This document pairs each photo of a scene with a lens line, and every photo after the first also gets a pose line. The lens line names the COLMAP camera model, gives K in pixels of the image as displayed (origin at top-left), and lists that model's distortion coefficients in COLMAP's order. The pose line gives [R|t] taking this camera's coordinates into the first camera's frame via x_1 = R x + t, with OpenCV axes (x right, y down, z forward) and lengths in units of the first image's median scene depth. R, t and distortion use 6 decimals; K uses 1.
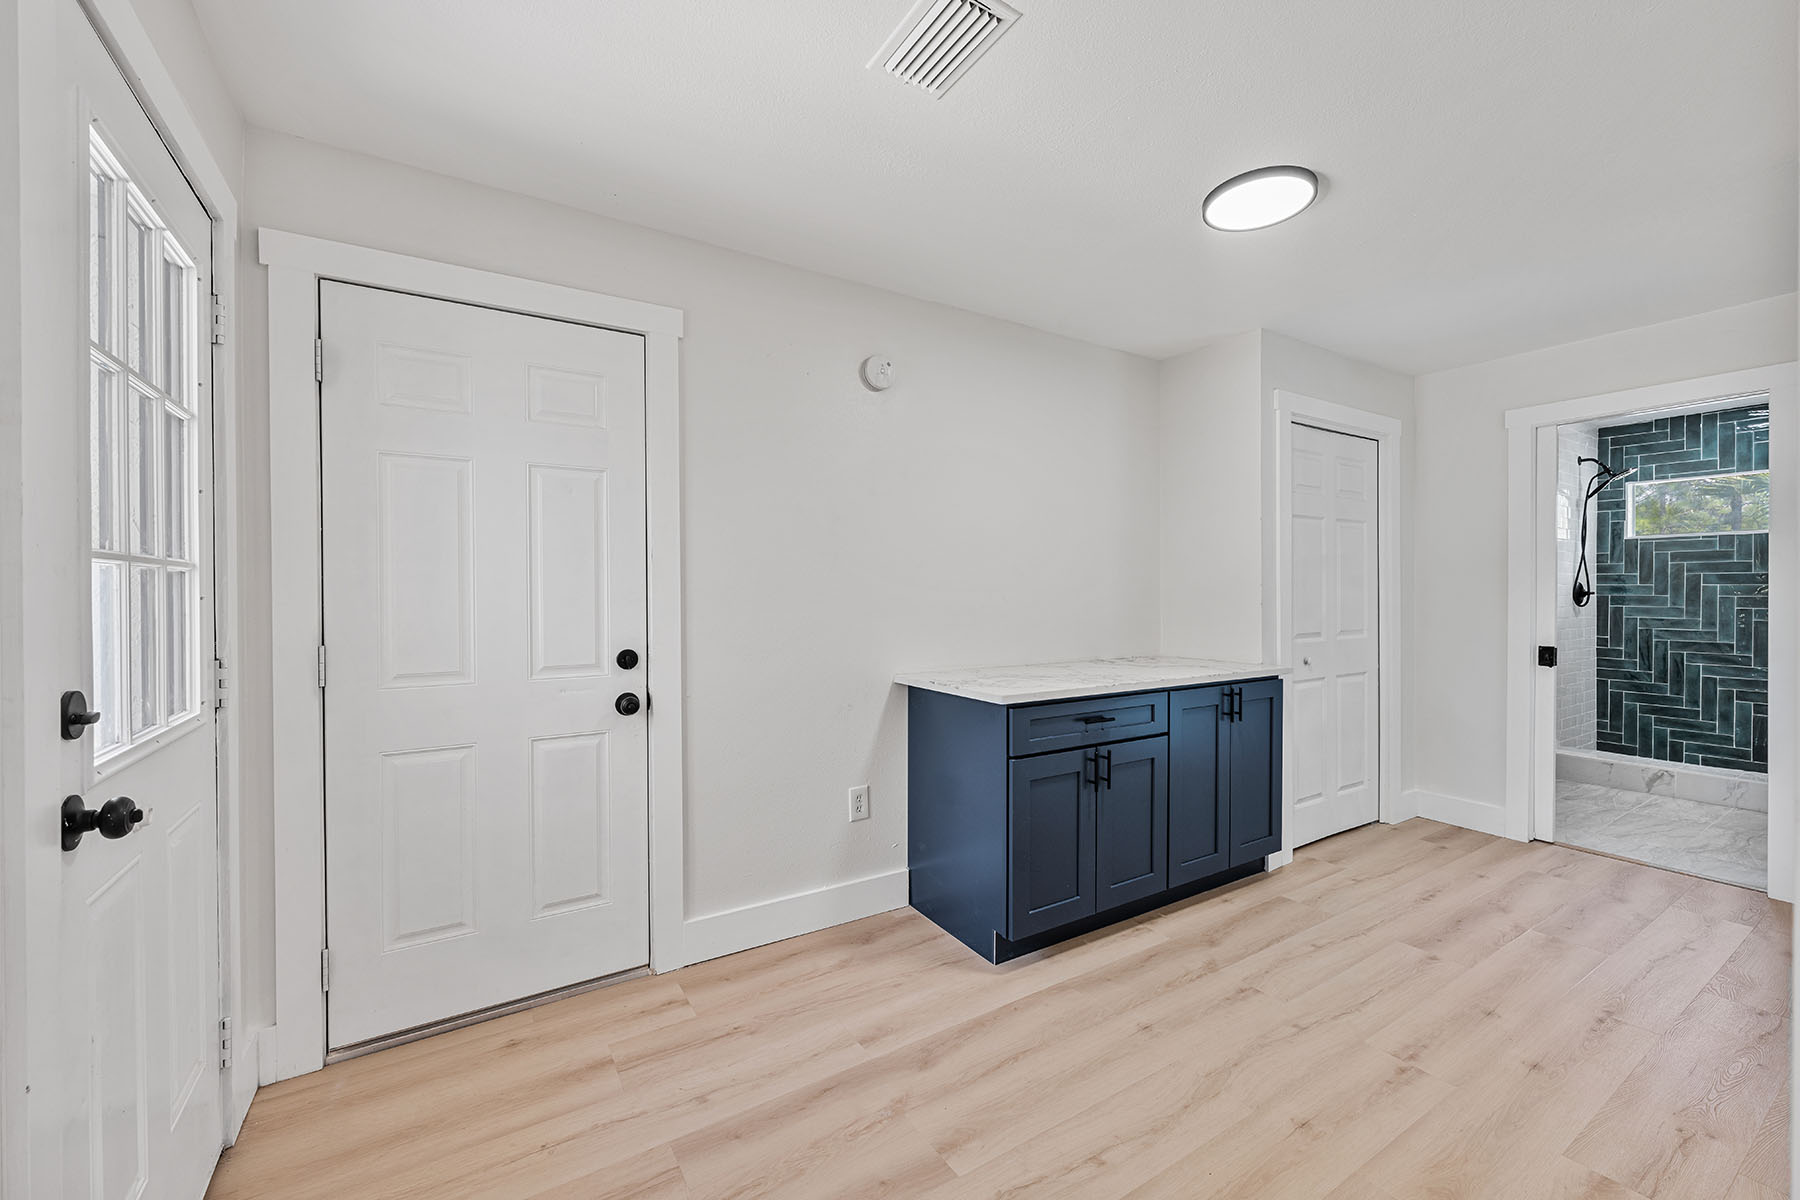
lens RADIAL K [[719.5, 0, 898.0], [0, 719.5, 595.5], [0, 0, 1]] dist [-0.001873, -0.000183]
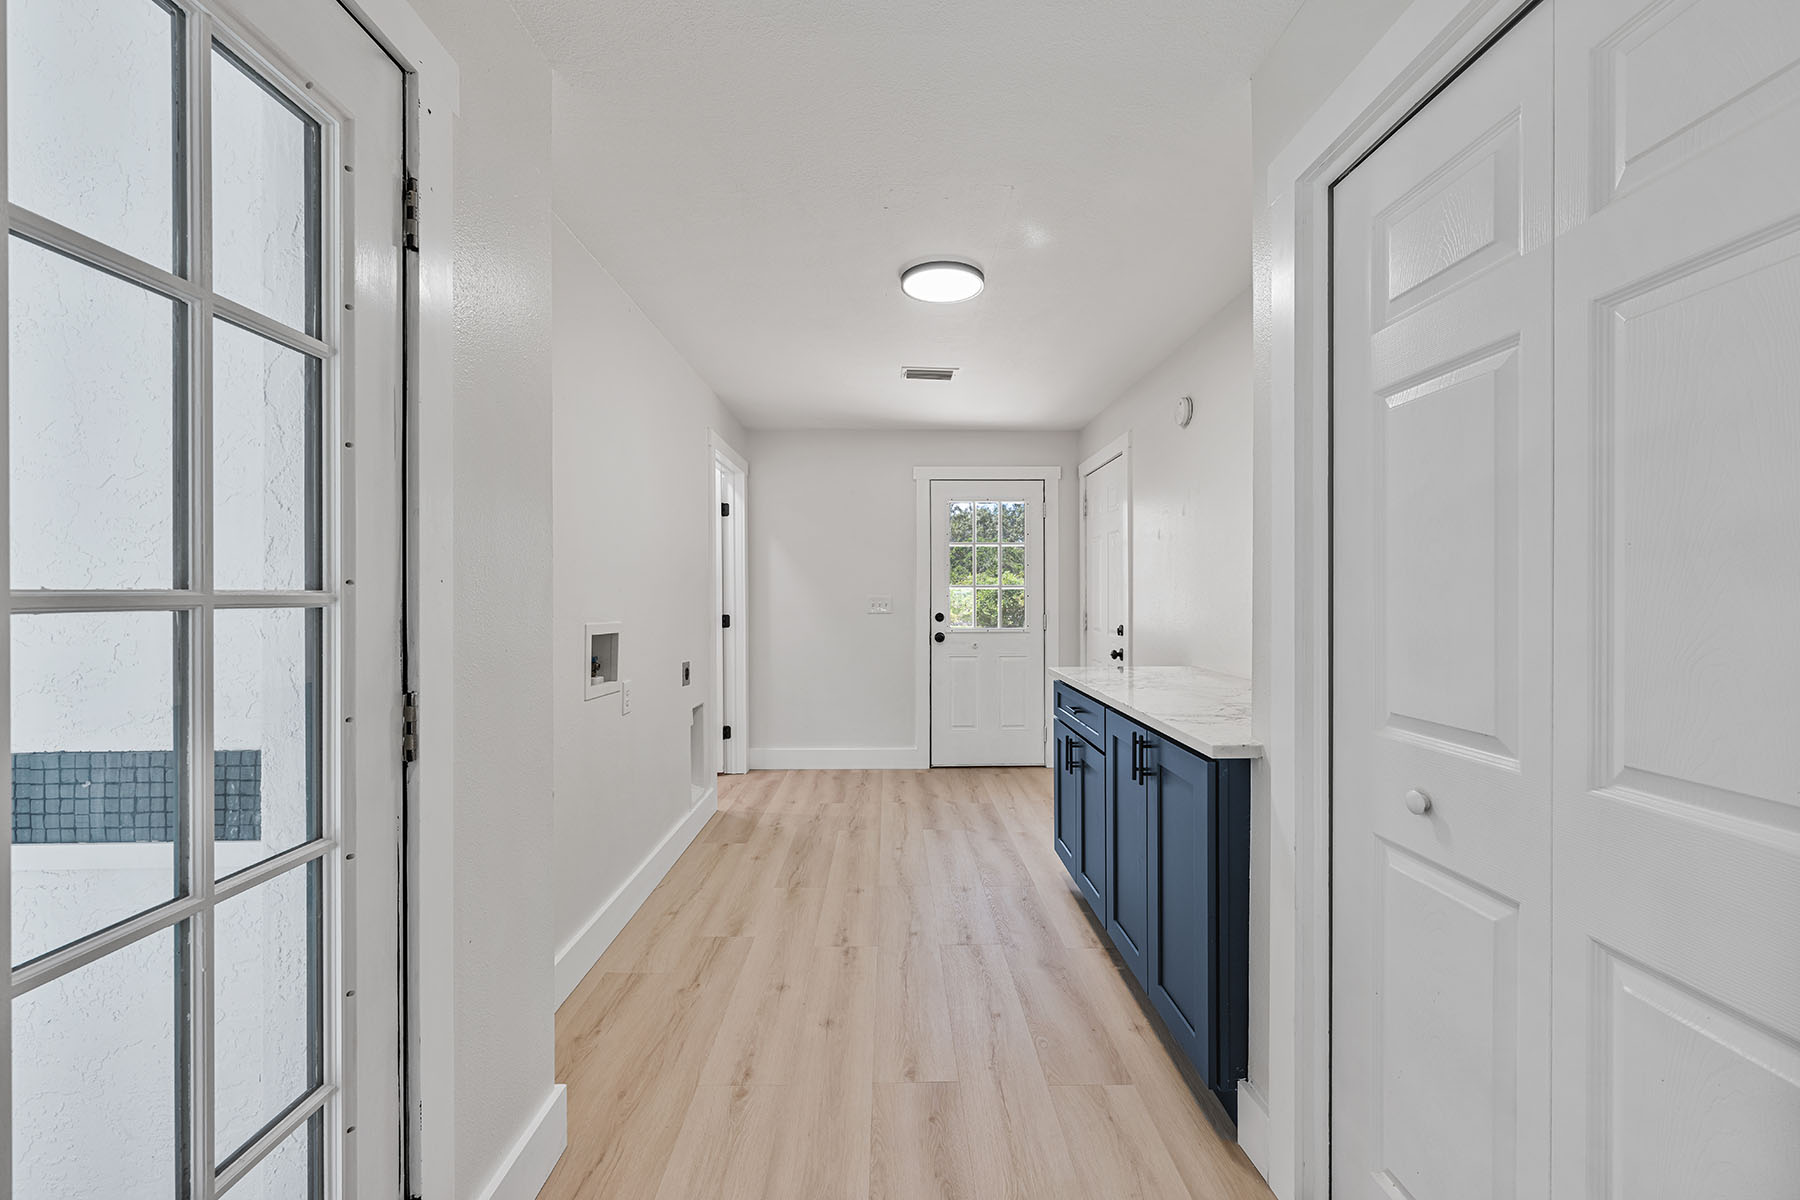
lens RADIAL K [[719.5, 0, 898.0], [0, 719.5, 595.5], [0, 0, 1]] dist [-0.001873, -0.000183]
pose [[-0.514940, 0.007434, -0.857194, 1.731305], [-0.005836, 0.999909, 0.012178, -0.012839], [0.857206, 0.011274, -0.514850, 1.698352]]
